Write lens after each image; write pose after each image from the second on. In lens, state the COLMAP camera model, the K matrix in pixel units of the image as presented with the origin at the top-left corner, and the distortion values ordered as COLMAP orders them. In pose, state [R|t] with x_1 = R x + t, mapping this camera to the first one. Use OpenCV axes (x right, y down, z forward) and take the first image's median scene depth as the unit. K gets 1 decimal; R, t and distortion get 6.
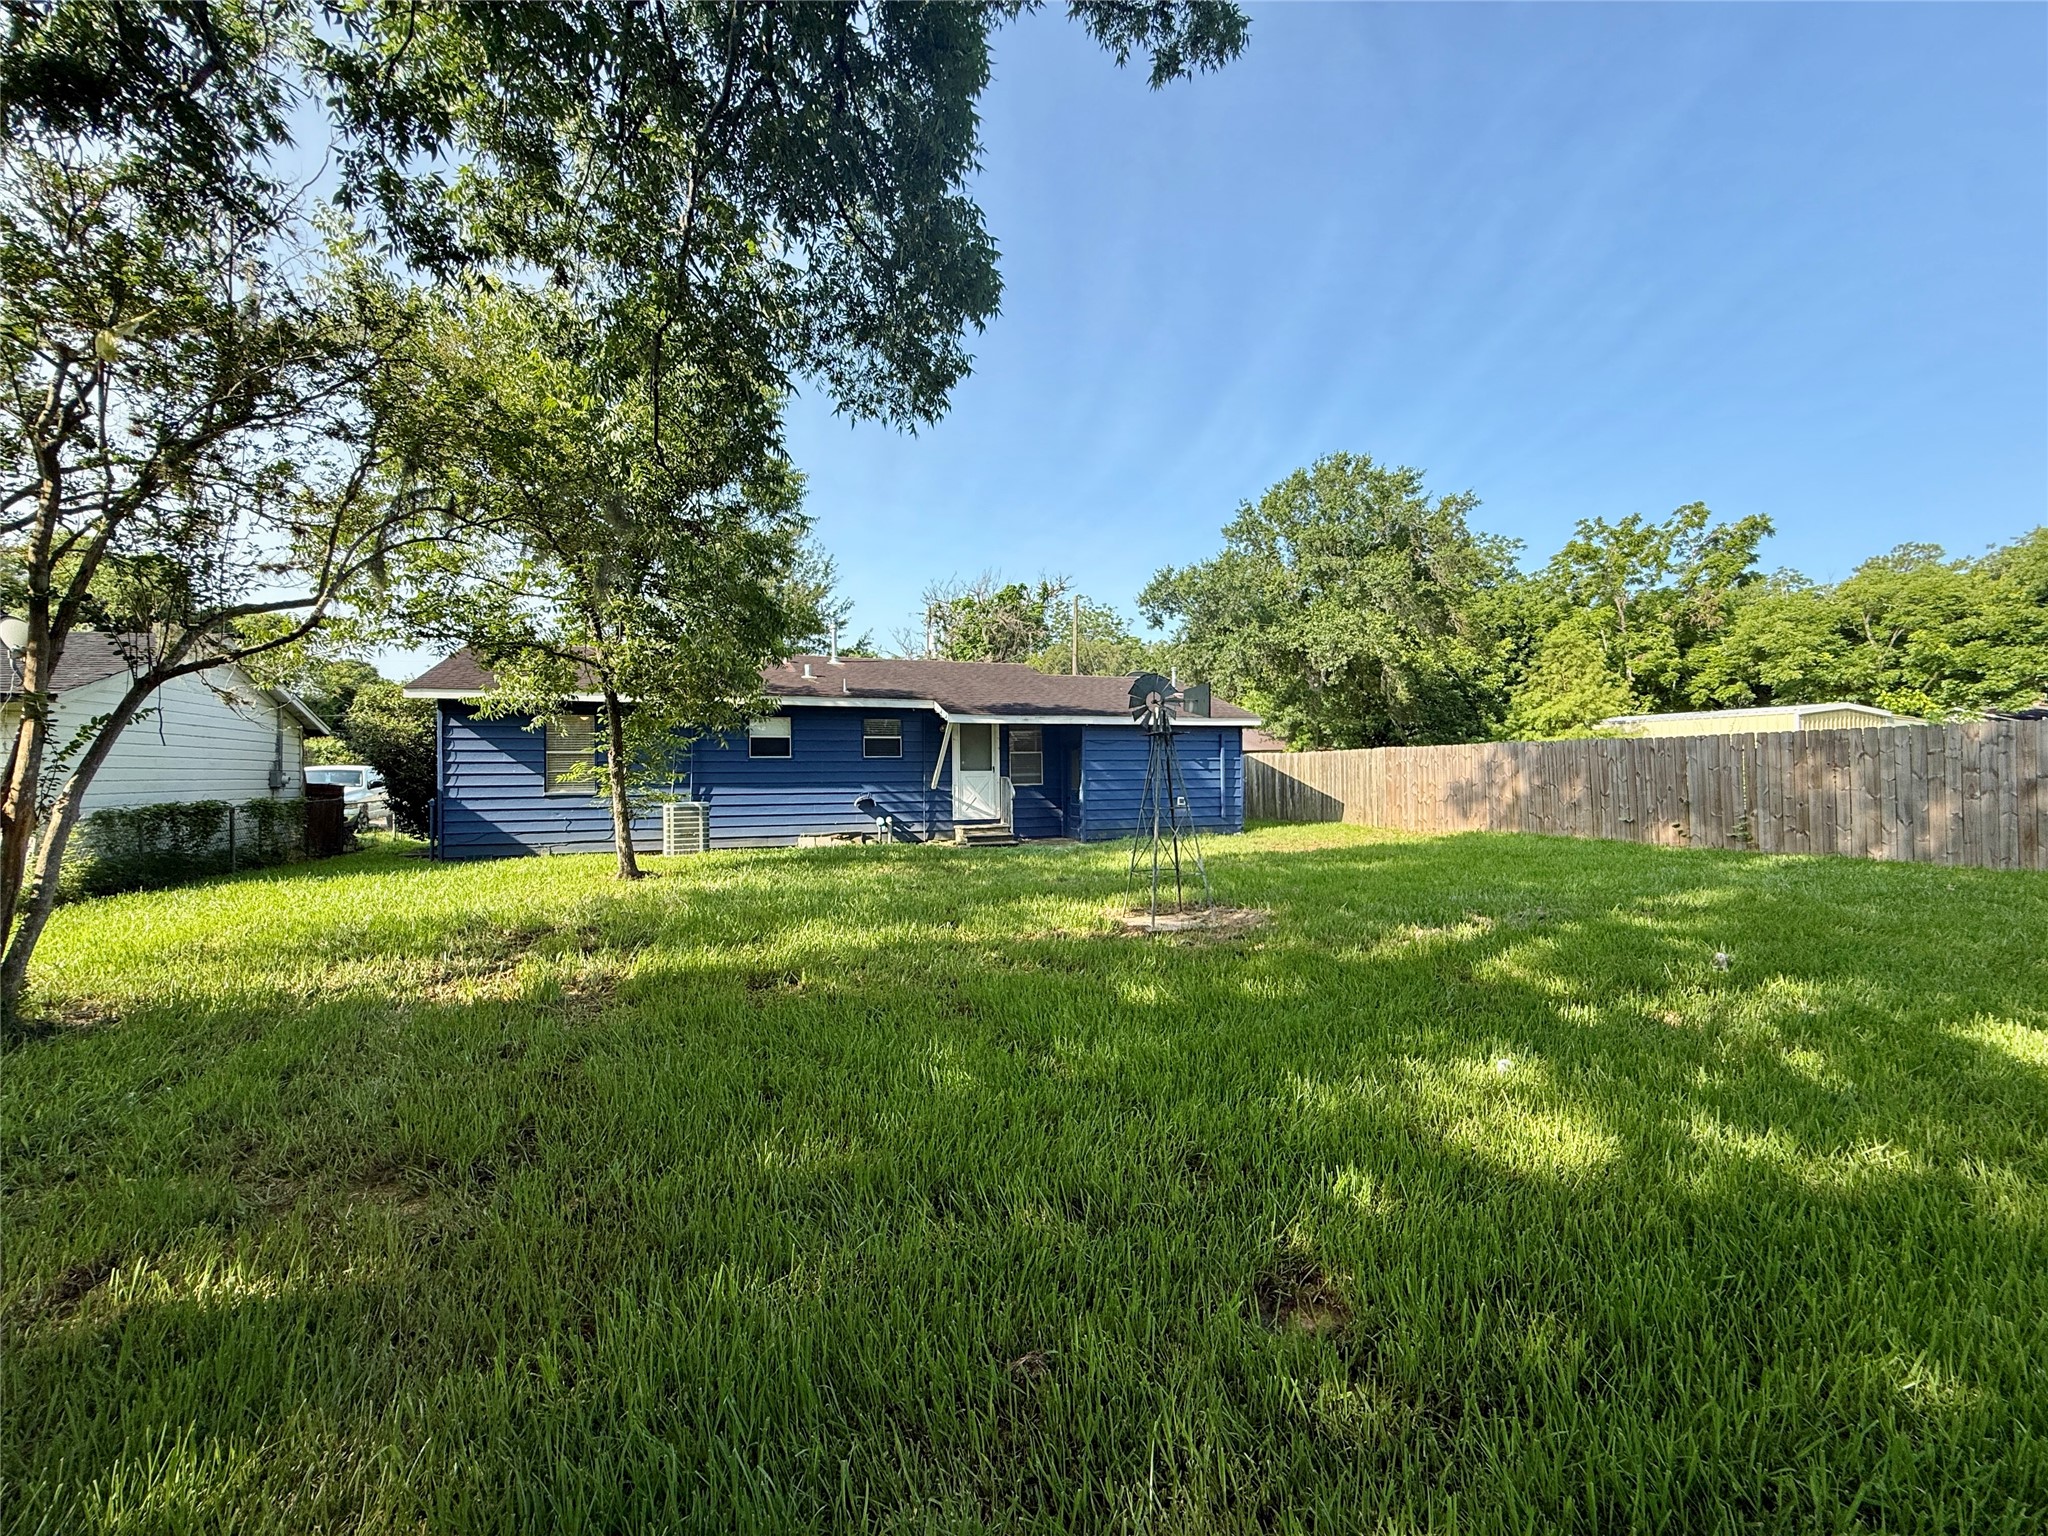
lens RADIAL K [[816.9, 0, 1023.9], [0, 816.9, 765.2], [0, 0, 1]] dist [-0.000633, -0.000192]
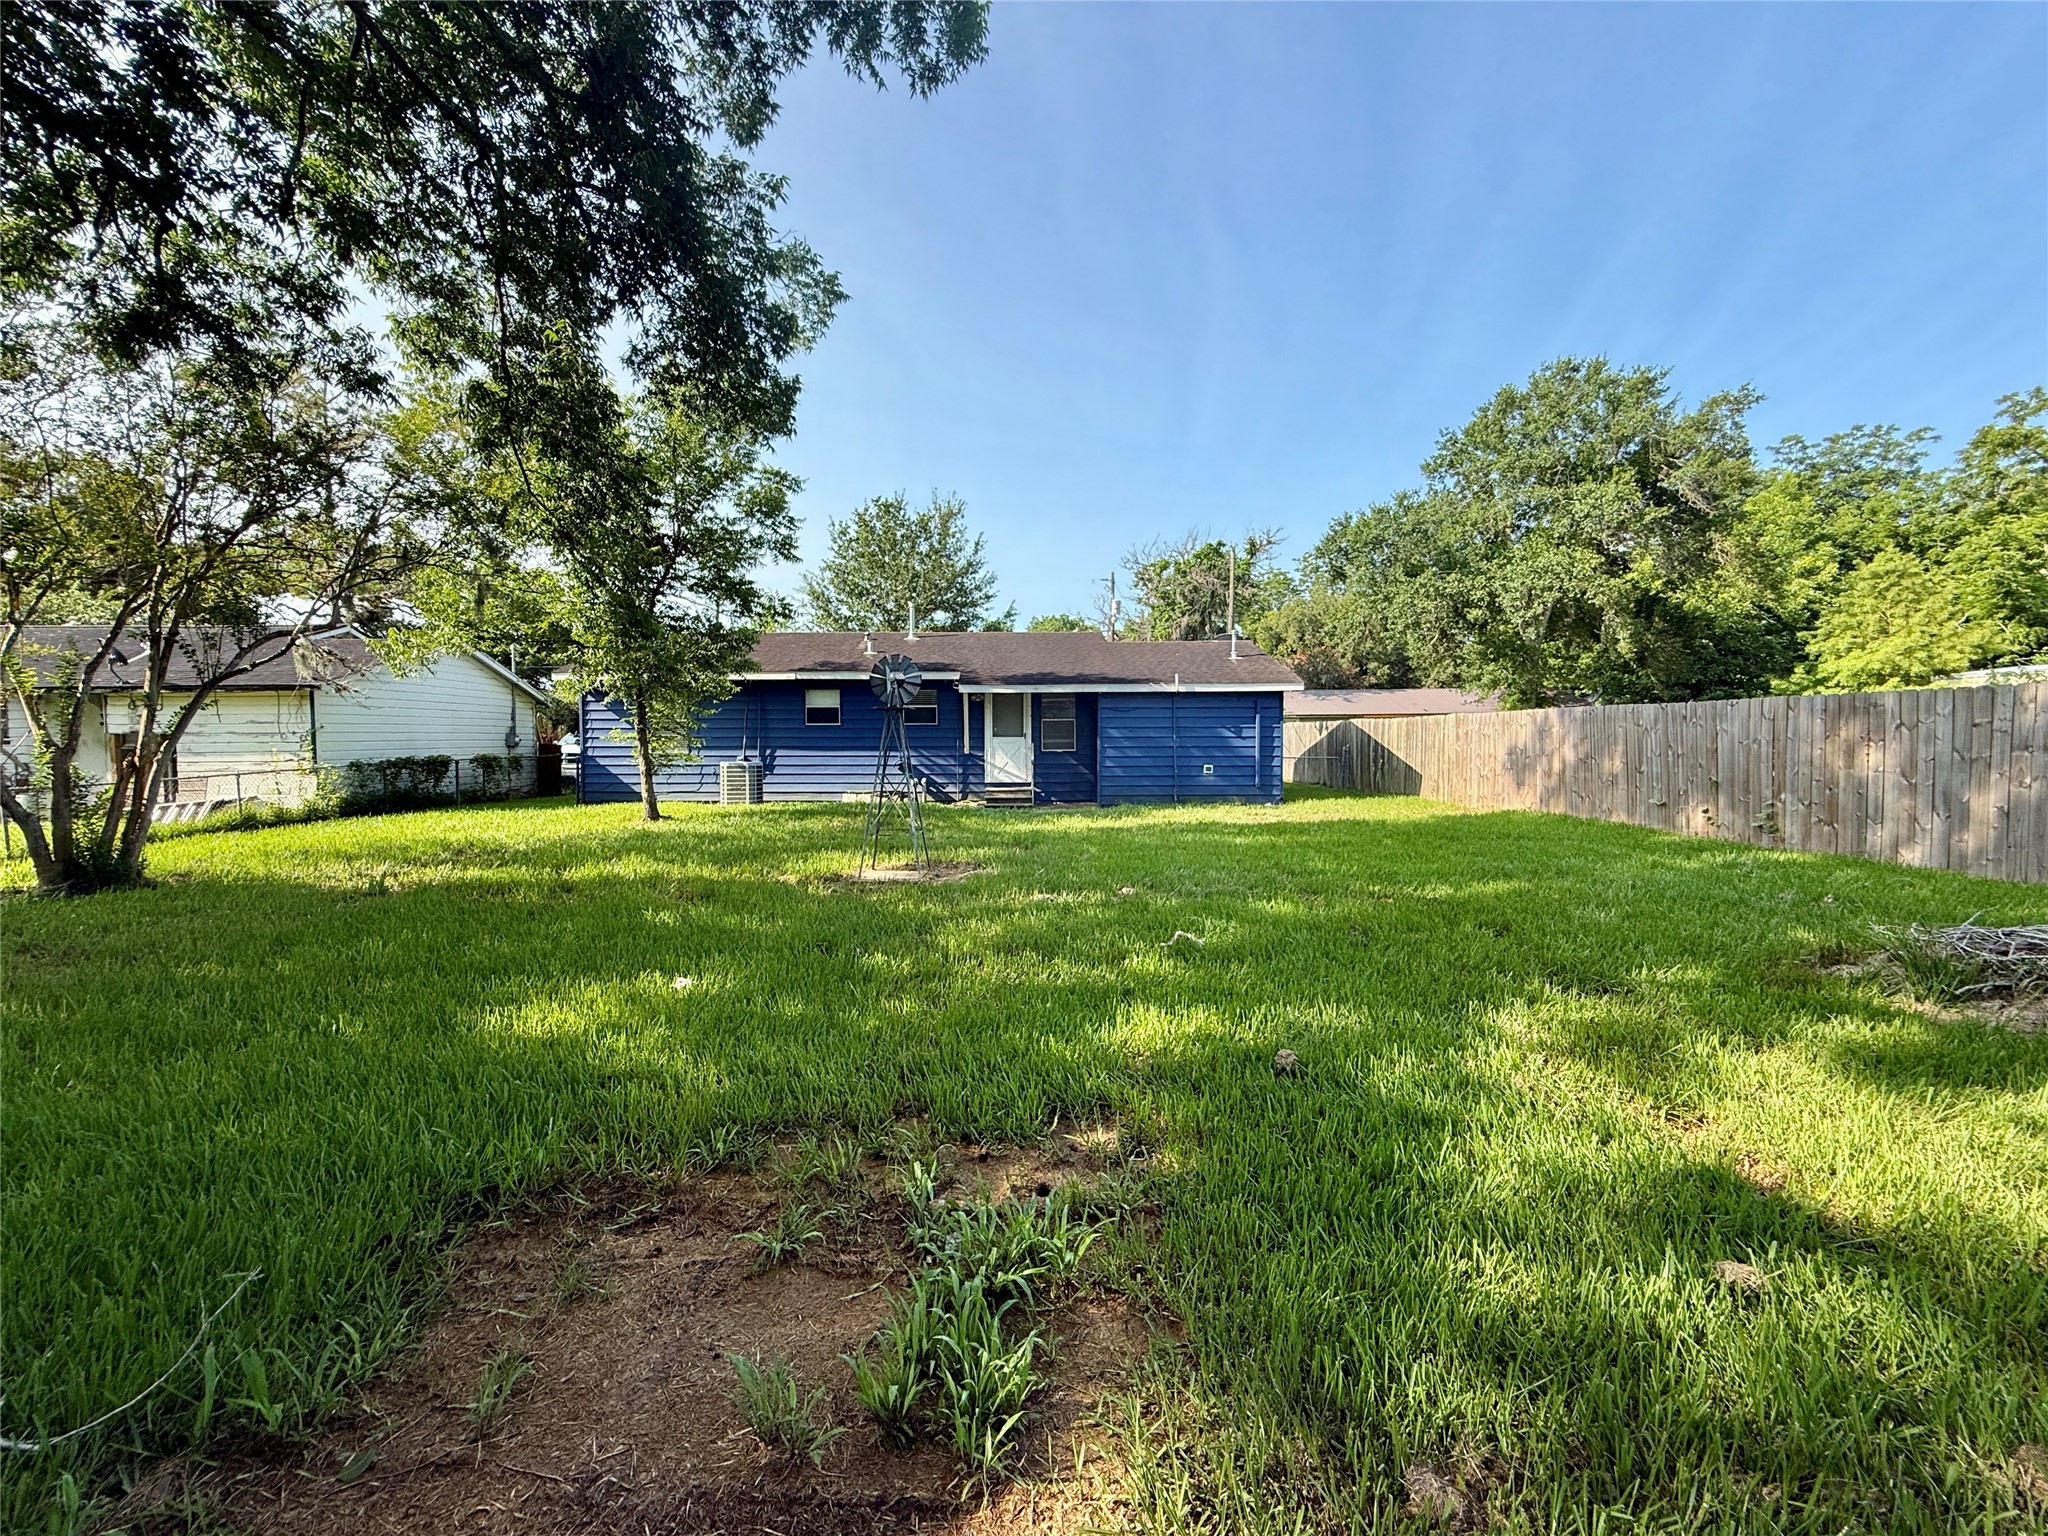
lens RADIAL K [[816.9, 0, 1018.7], [0, 816.9, 769.7], [0, 0, 1]] dist [-0.000633, -0.000192]
pose [[0.939767, 0.019935, -0.341234, 0.323526], [-0.002327, 0.998648, 0.051934, -0.005952], [0.341808, -0.048012, 0.938543, -0.000640]]
